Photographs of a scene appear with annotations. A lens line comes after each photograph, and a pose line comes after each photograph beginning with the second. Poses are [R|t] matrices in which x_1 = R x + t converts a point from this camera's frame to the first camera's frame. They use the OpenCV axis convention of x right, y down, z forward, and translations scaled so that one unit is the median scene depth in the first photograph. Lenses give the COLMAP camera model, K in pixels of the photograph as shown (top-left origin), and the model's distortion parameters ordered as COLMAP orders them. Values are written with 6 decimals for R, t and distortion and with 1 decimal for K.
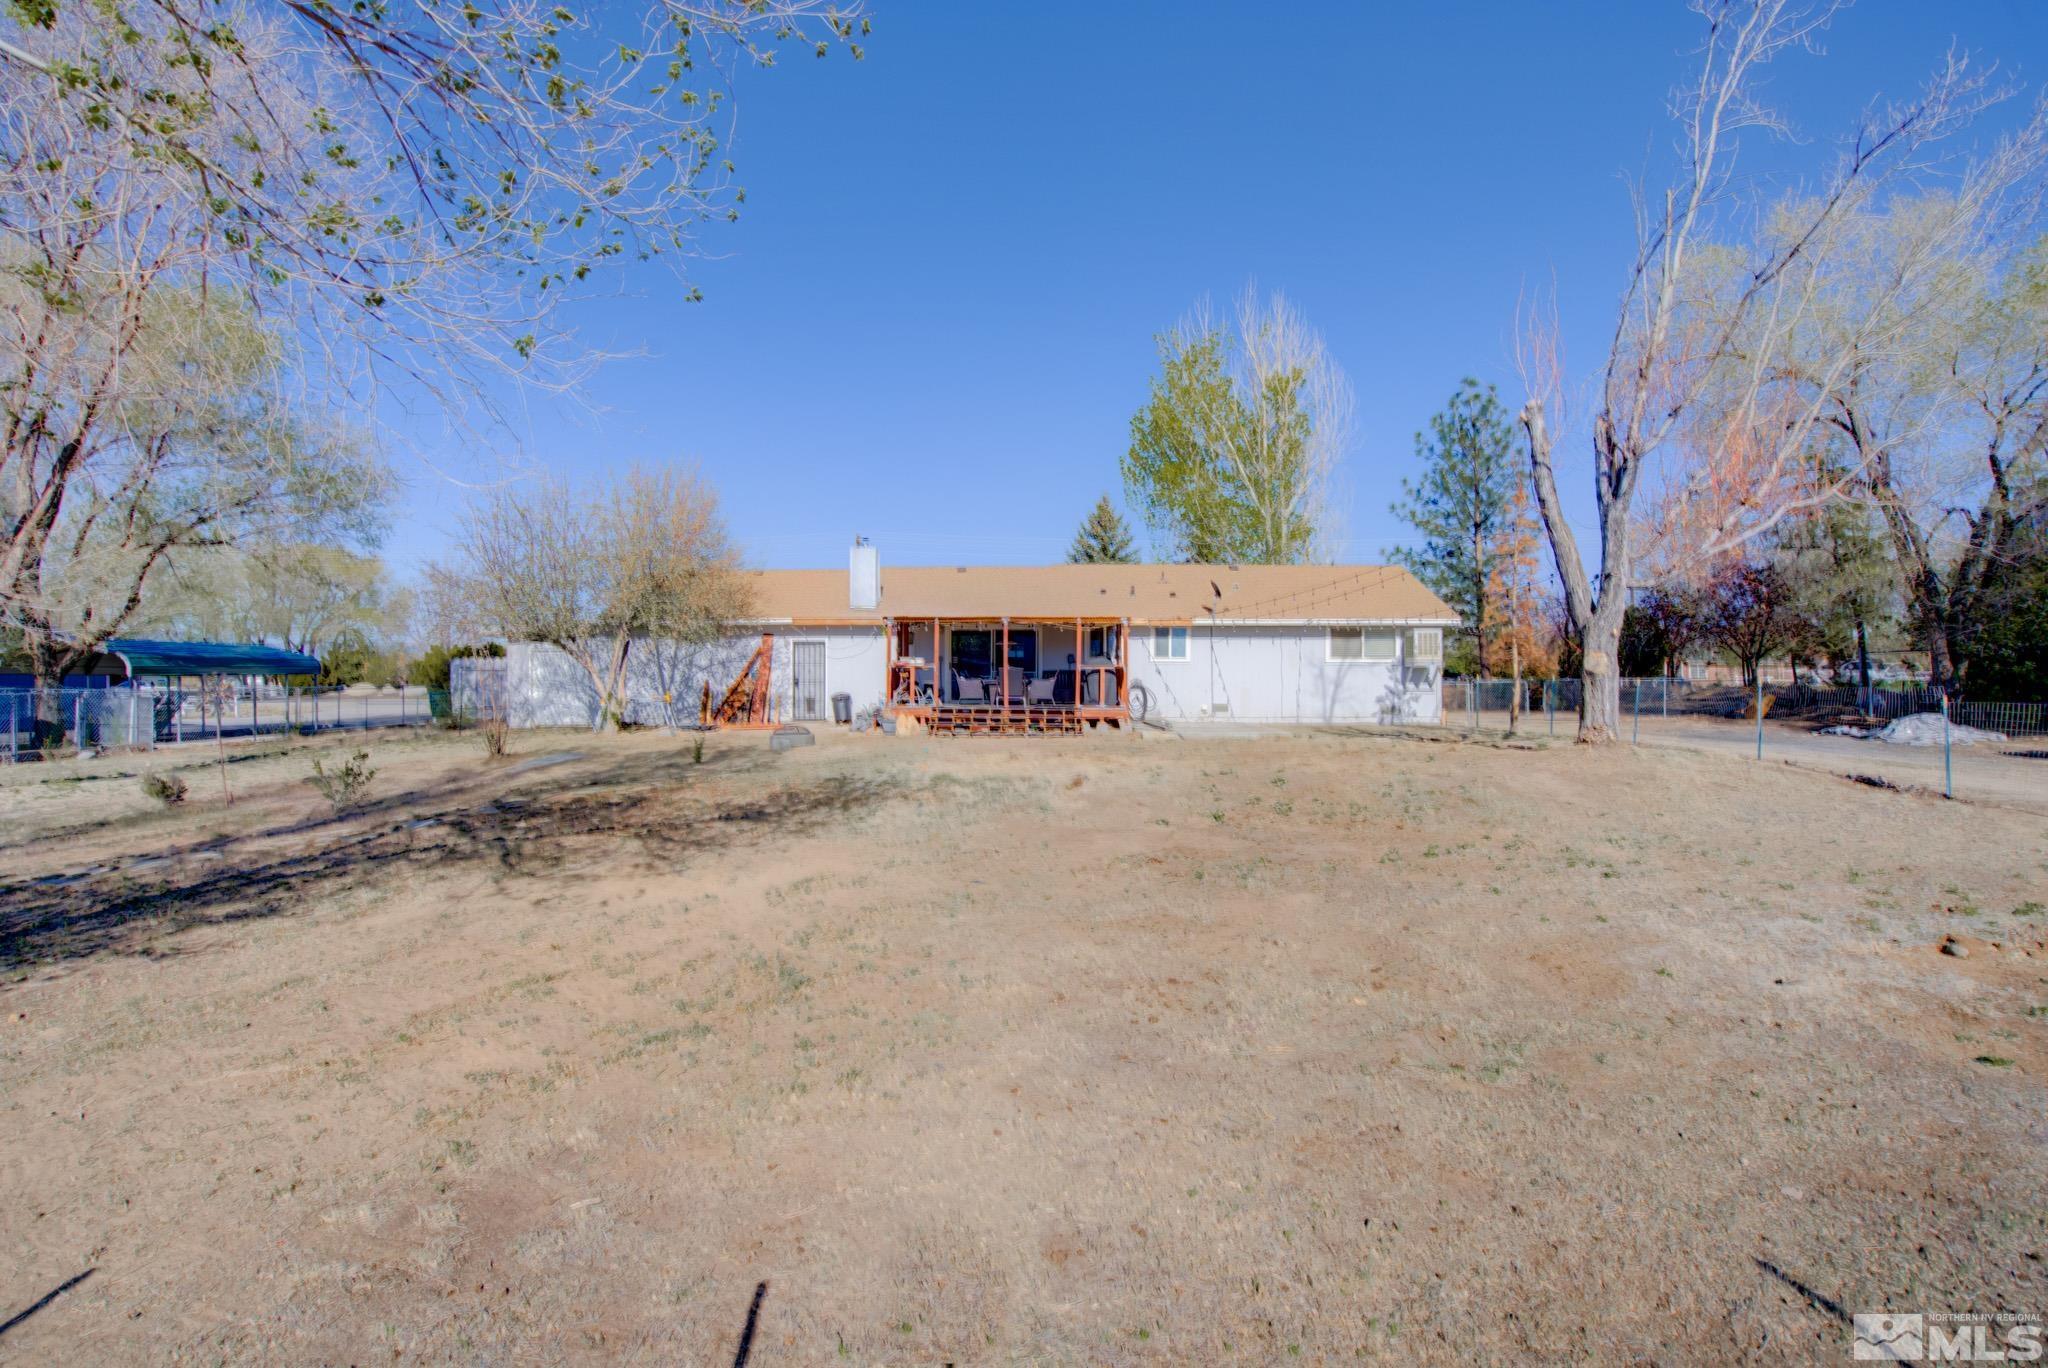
lens RADIAL K [[965.7, 0, 1027.0], [0, 965.7, 686.2], [0, 0, 1]] dist [-0.048094, 0.012192]
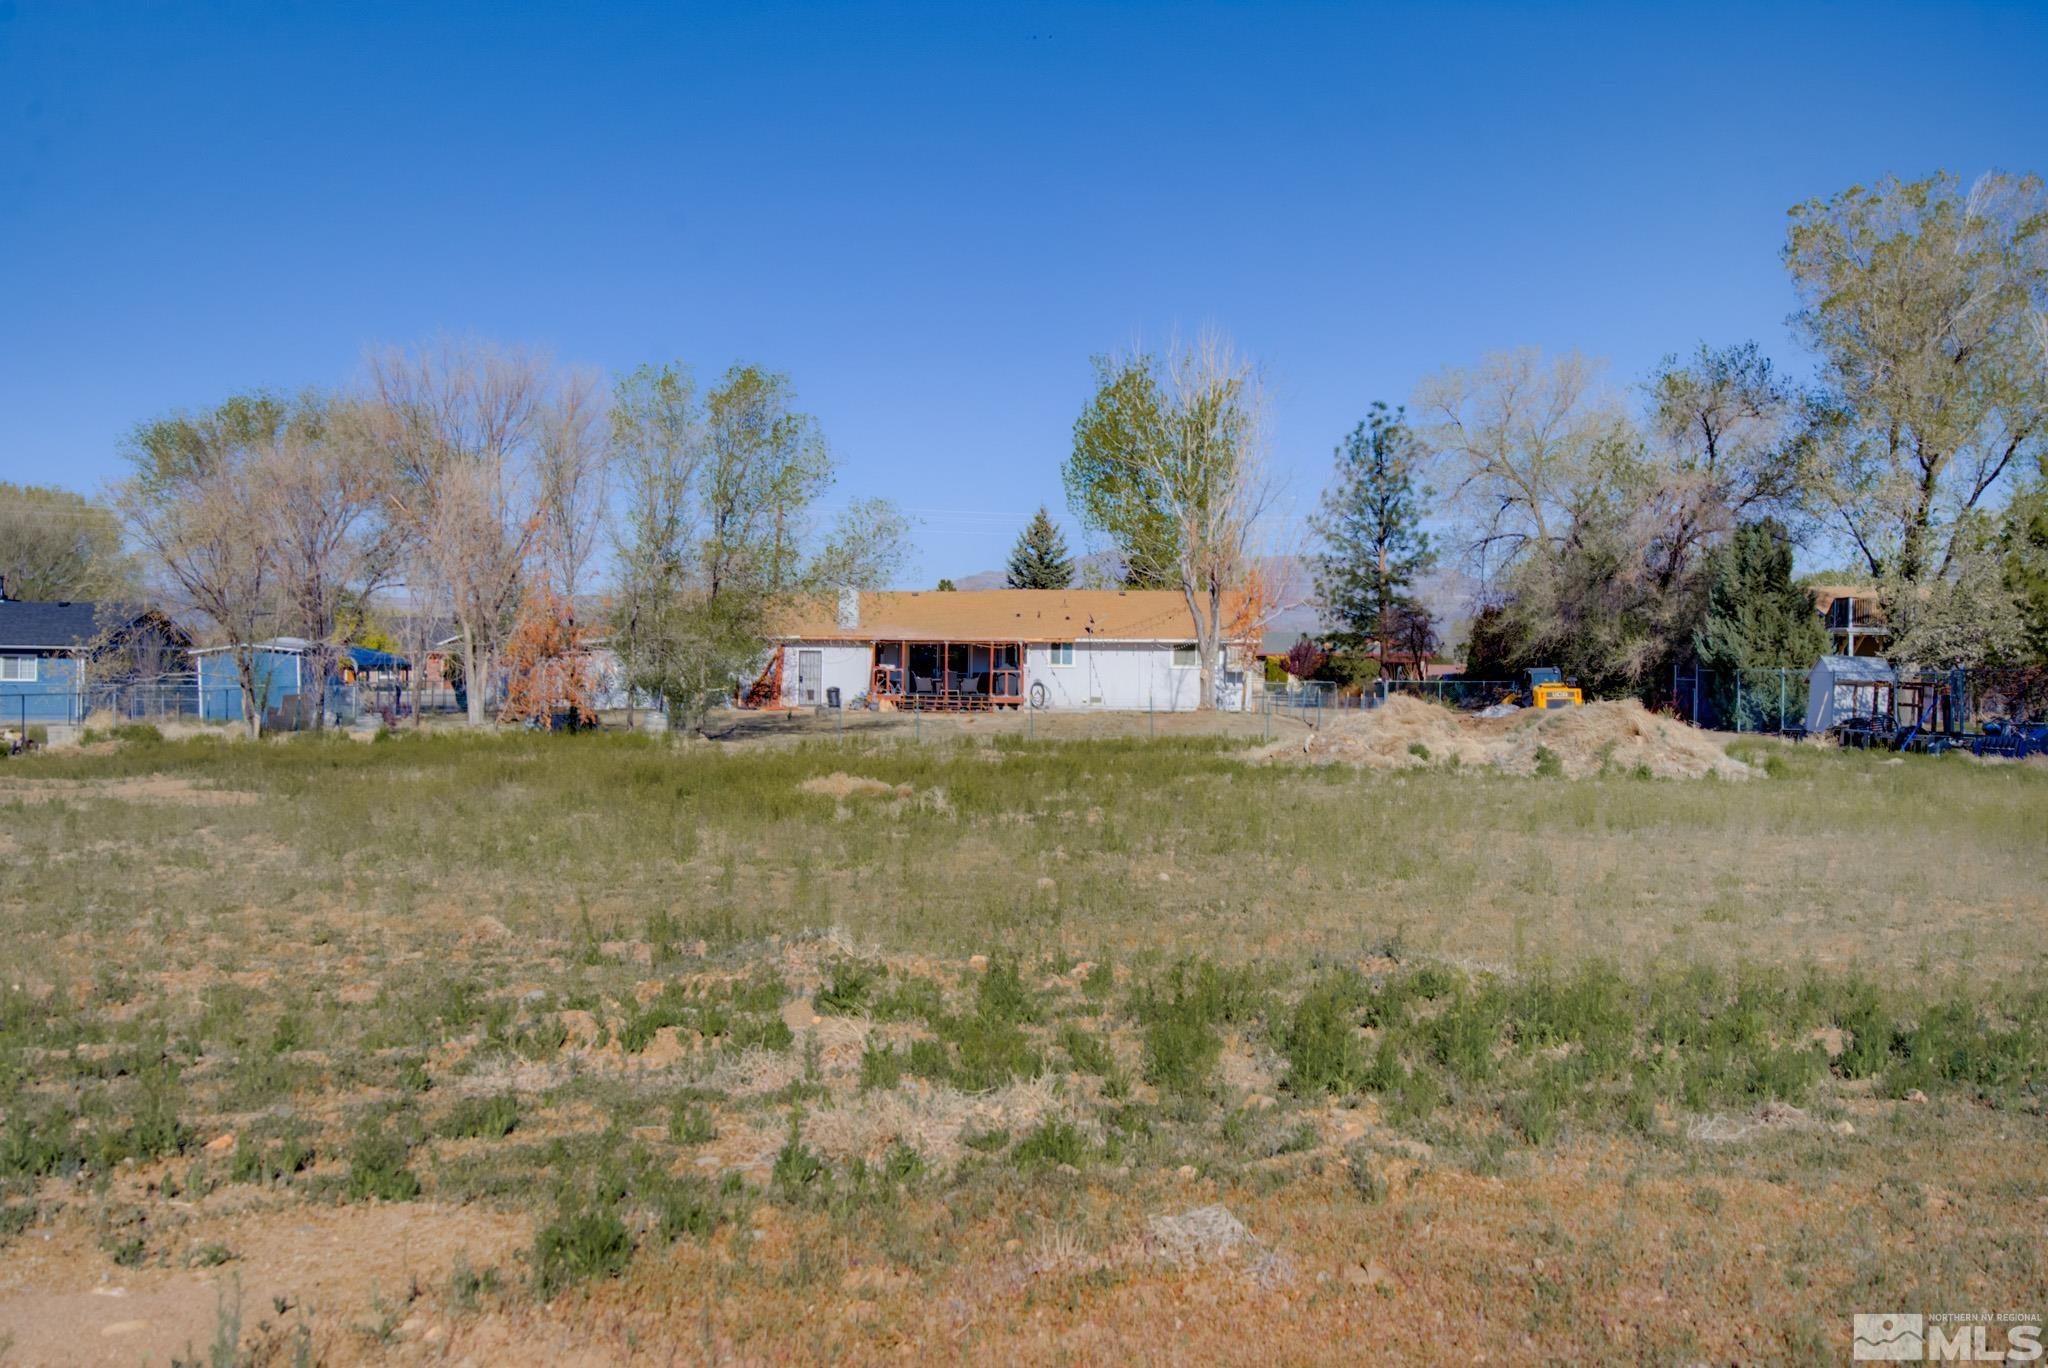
lens RADIAL K [[2066.1, 0, 1023.5], [0, 2066.1, 684.9], [0, 0, 1]] dist [0.004797, 0.000000]
pose [[0.999946, 0.007774, 0.006959, 0.070682], [-0.007791, 0.999967, 0.002442, -0.005191], [-0.006940, -0.002496, 0.999973, -2.095161]]
